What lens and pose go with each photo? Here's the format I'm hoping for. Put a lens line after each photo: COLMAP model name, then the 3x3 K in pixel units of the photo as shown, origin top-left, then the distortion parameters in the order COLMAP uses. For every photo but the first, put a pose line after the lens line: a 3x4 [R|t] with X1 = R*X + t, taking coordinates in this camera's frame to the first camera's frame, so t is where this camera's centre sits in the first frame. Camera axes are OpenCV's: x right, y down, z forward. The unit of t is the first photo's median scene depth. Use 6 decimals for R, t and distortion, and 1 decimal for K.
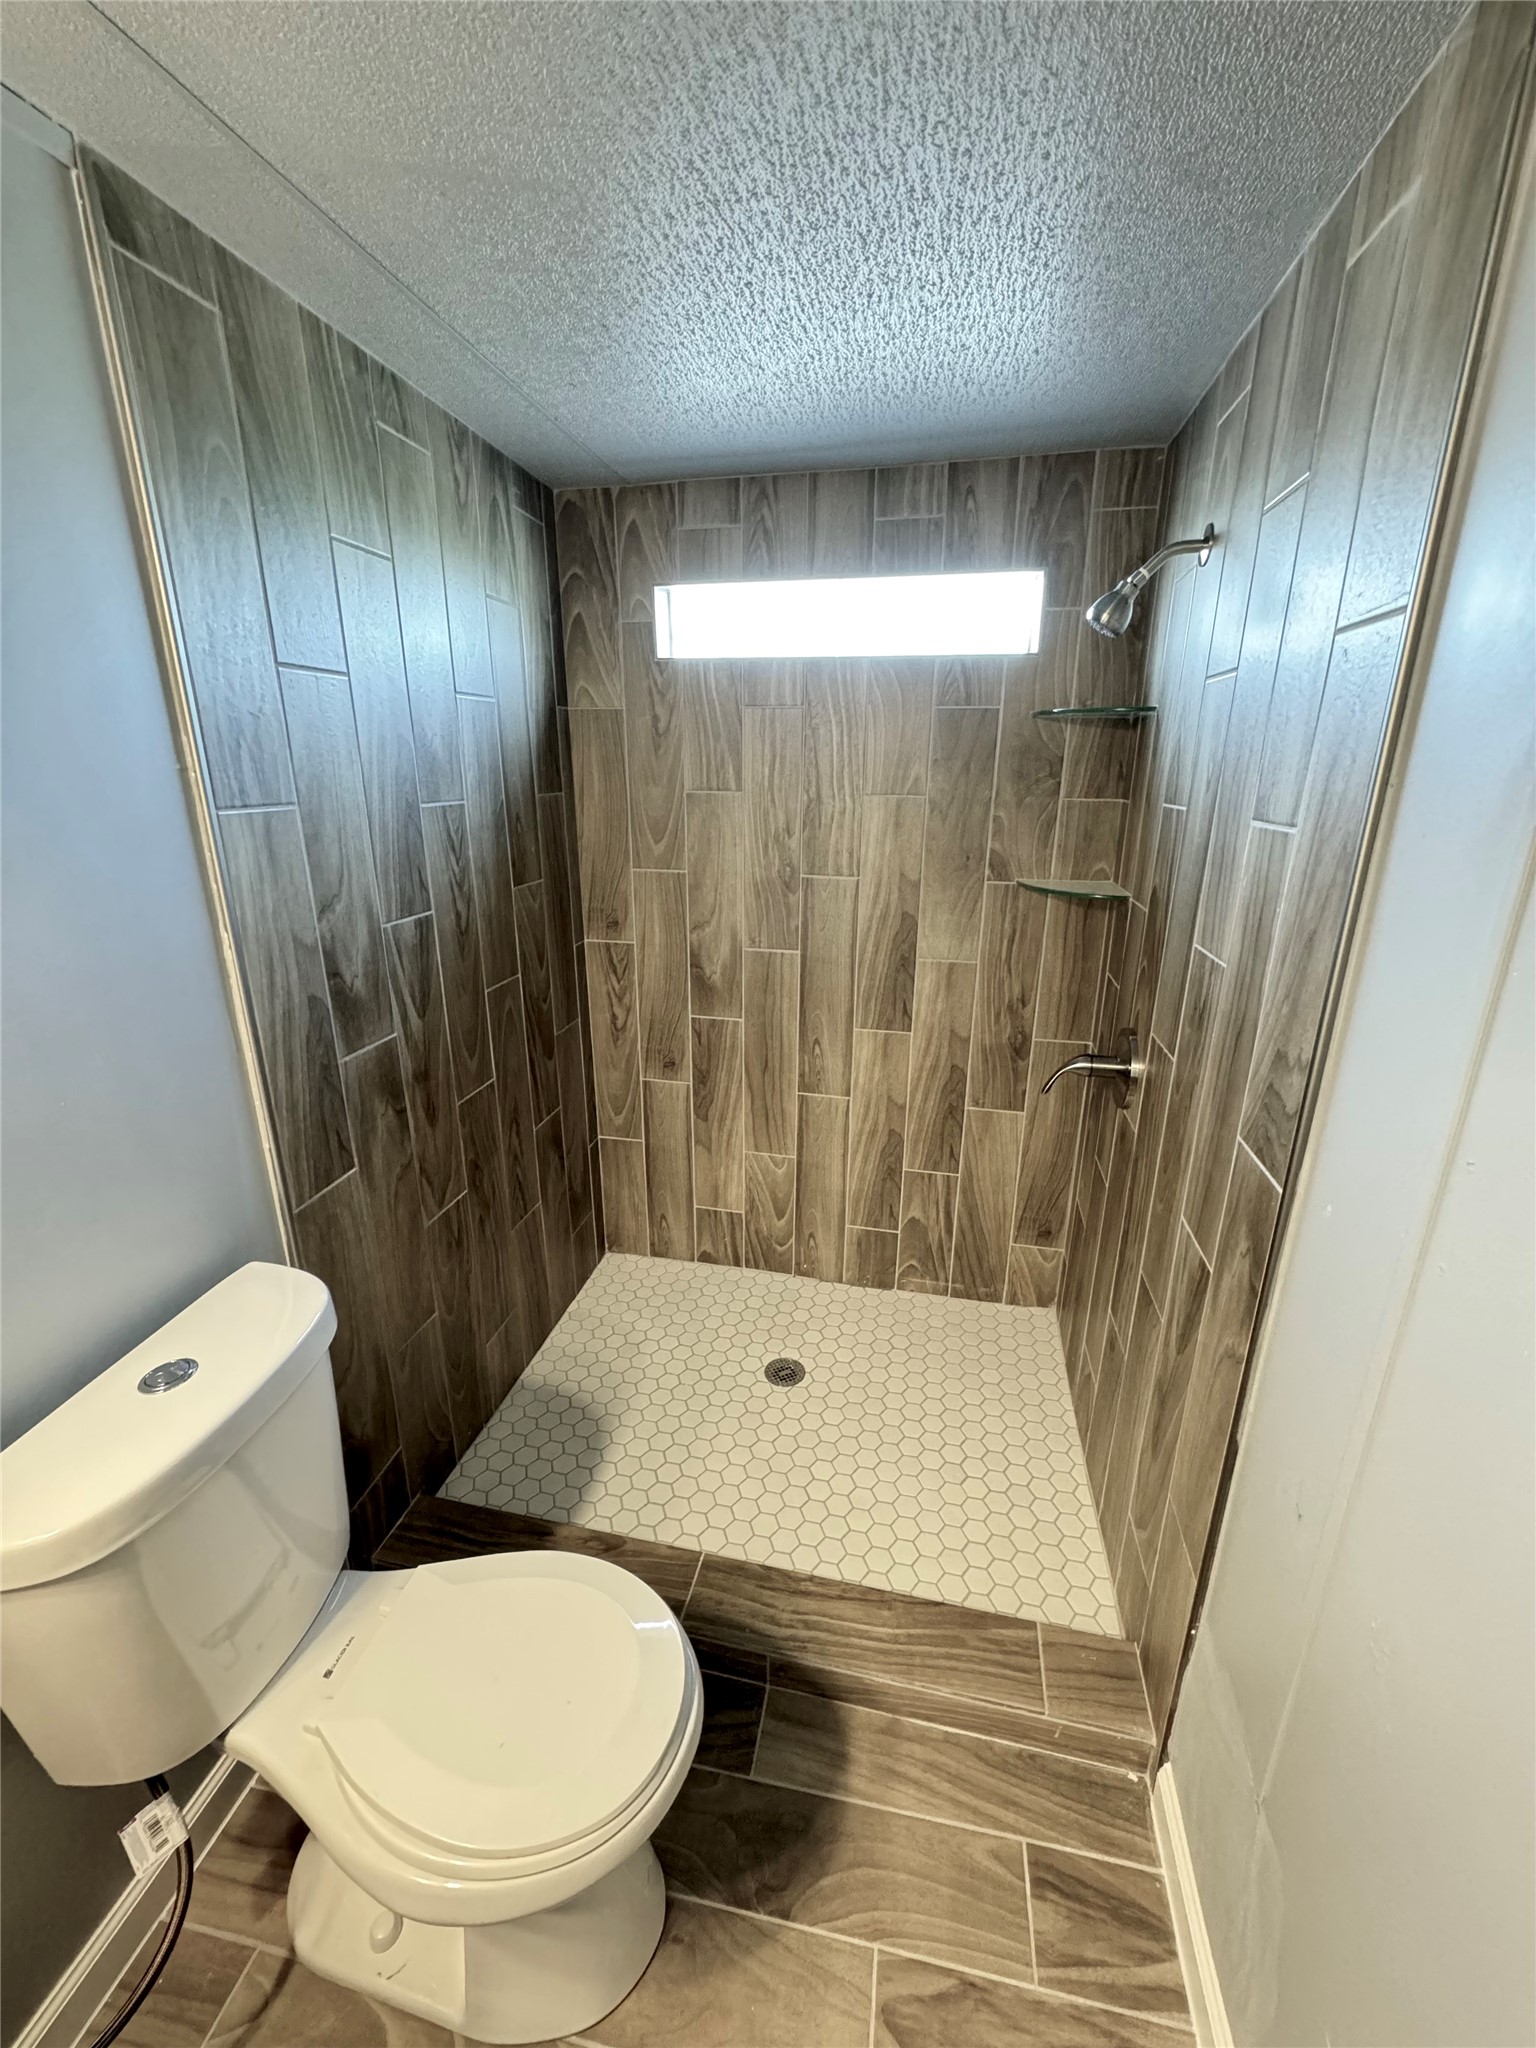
lens RADIAL K [[814.0, 0, 768.8], [0, 814.0, 1021.0], [0, 0, 1]] dist [-0.002558, 0.000905]
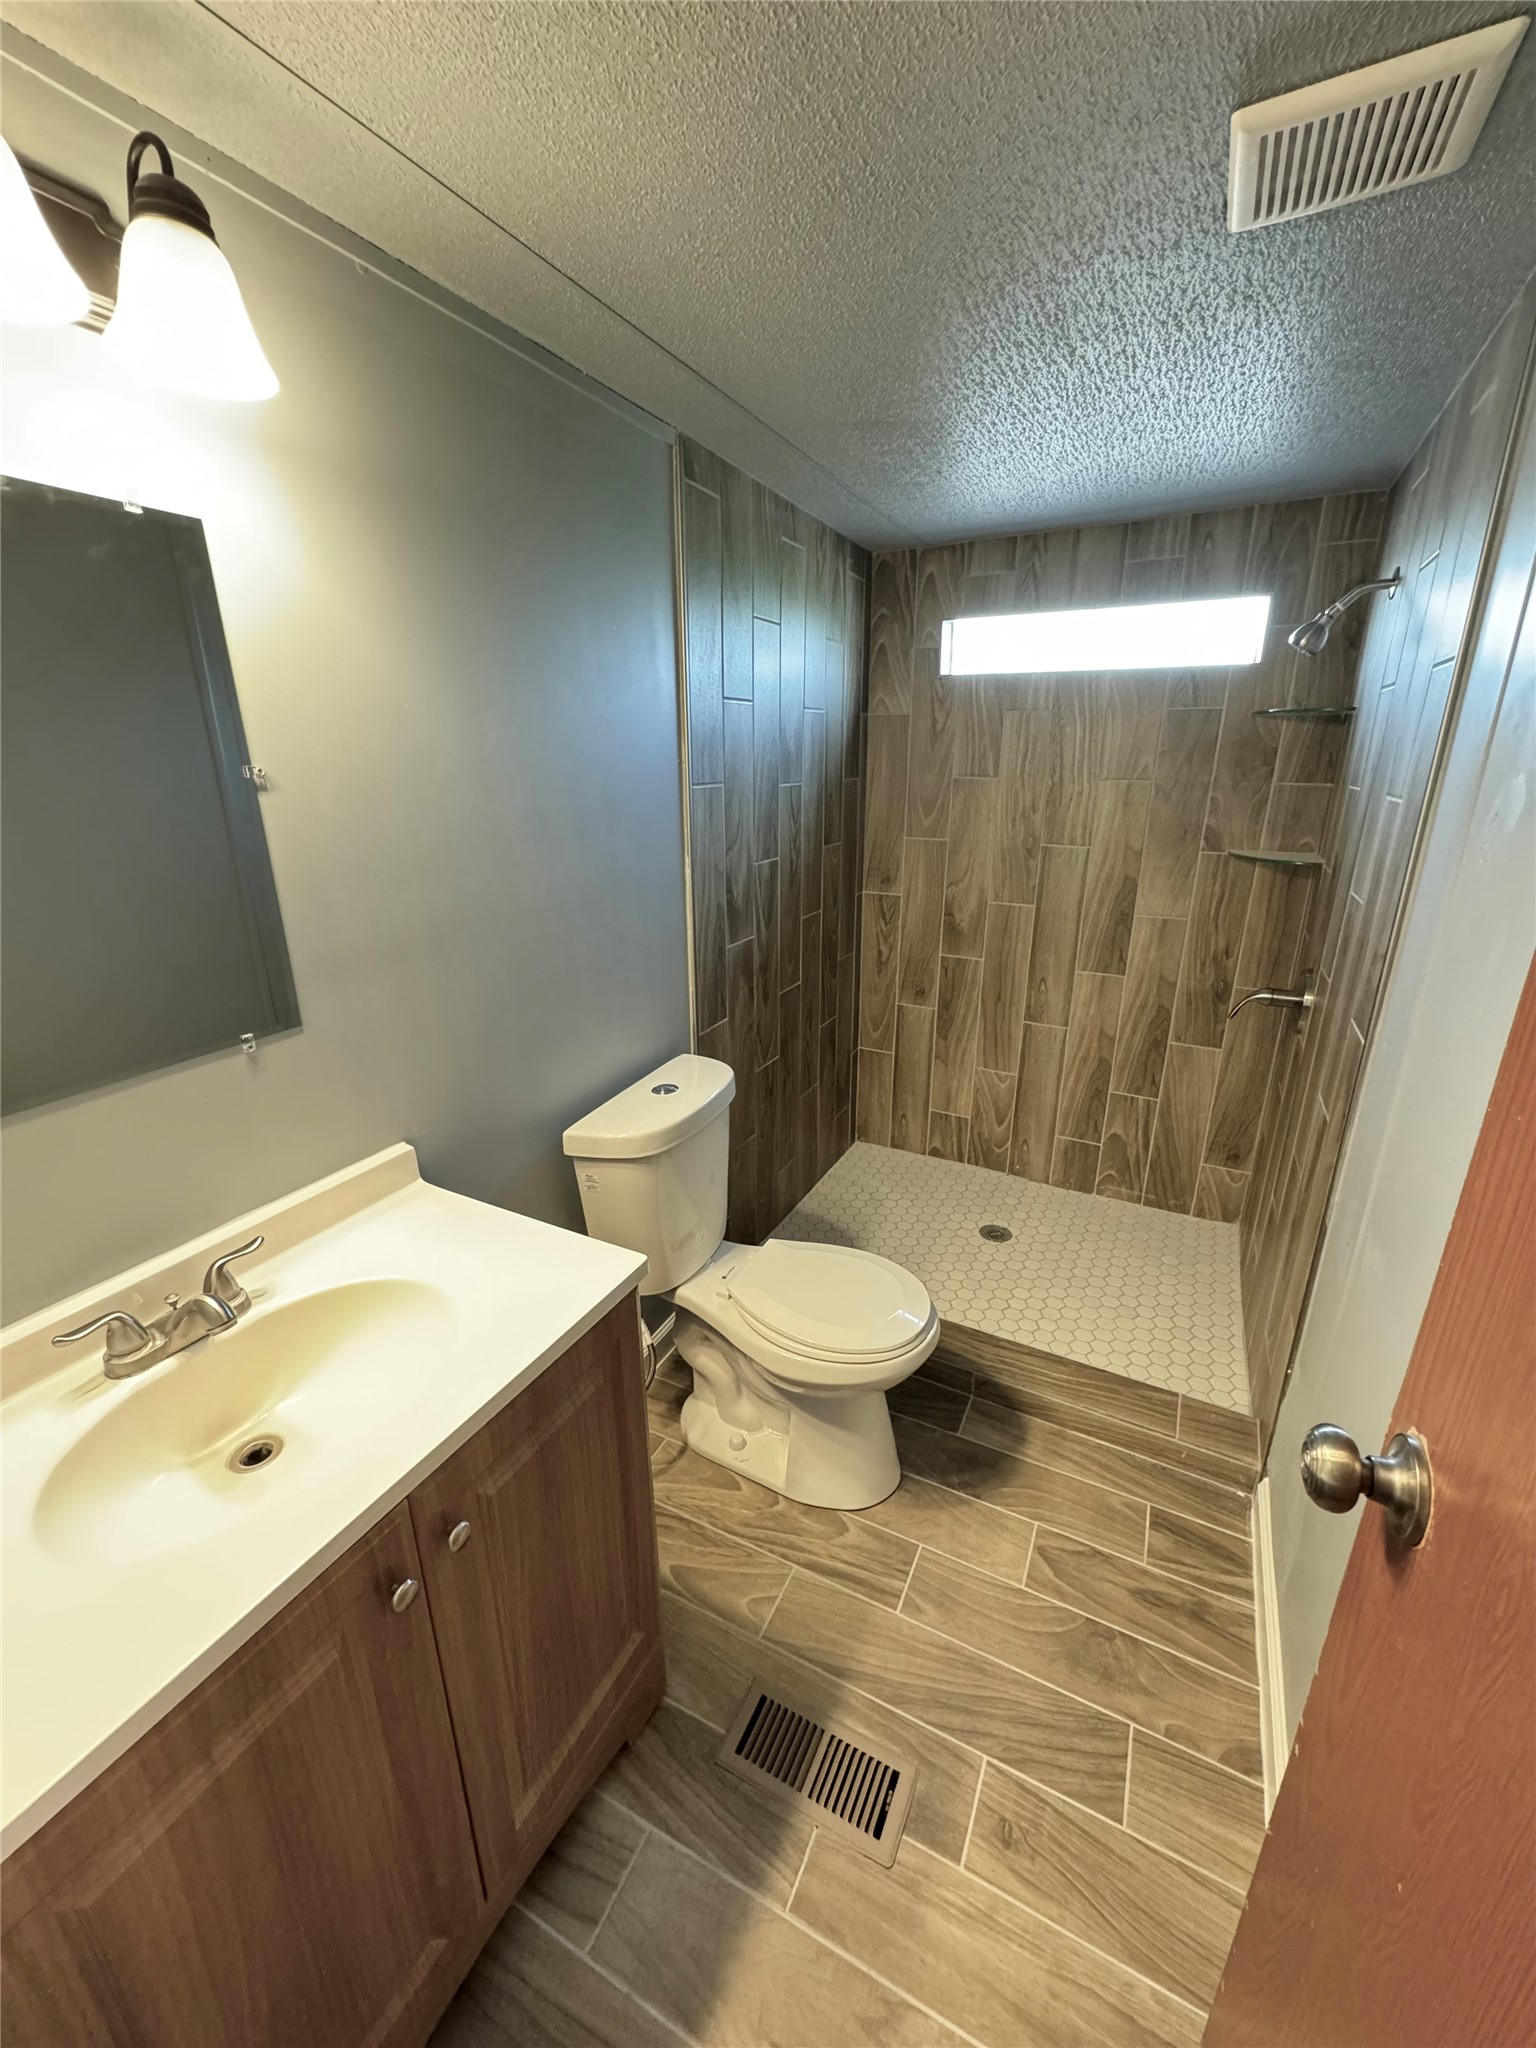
lens RADIAL K [[814.0, 0, 770.3], [0, 814.0, 1024.5], [0, 0, 1]] dist [-0.002558, 0.000905]
pose [[0.962726, 0.078843, -0.258734, -0.018872], [-0.074800, 0.996874, 0.025448, 0.115727], [0.259931, -0.005146, 0.965613, -0.382802]]
